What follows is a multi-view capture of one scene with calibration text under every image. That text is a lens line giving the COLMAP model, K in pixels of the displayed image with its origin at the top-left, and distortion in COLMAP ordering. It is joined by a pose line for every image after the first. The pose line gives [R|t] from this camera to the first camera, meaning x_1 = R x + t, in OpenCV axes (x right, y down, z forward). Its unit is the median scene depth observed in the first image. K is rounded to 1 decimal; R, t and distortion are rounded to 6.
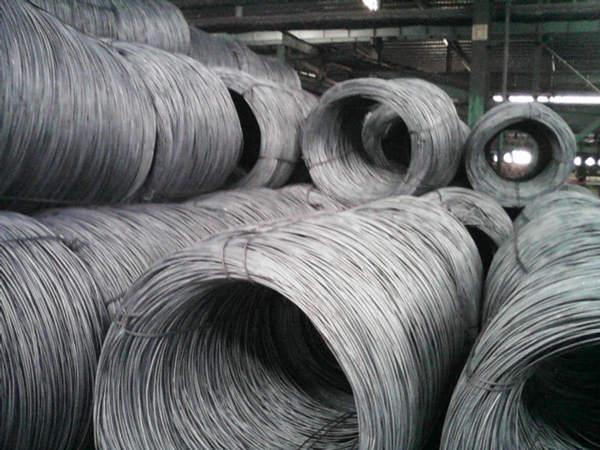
lens RADIAL K [[829.4, 0, 300.0], [0, 829.4, 225.0], [0, 0, 1]] dist [-0.067382, -0.048629]
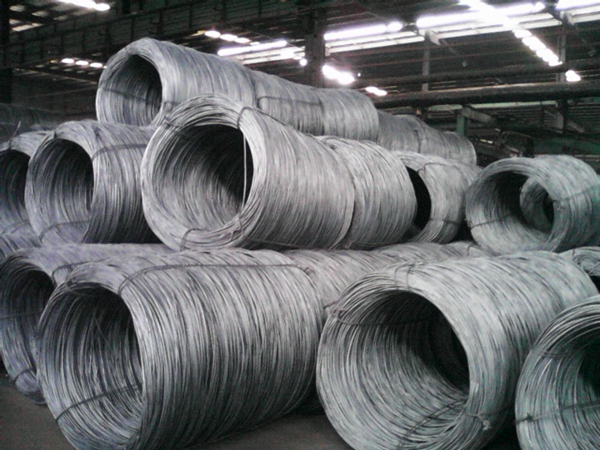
lens RADIAL K [[829.4, 0, 300.0], [0, 829.4, 225.0], [0, 0, 1]] dist [-0.067382, -0.048629]
pose [[0.975263, 0.017468, -0.220355, 0.057056], [-0.033032, 0.997196, -0.067143, 0.031381], [0.218565, 0.072761, 0.973106, -0.449787]]
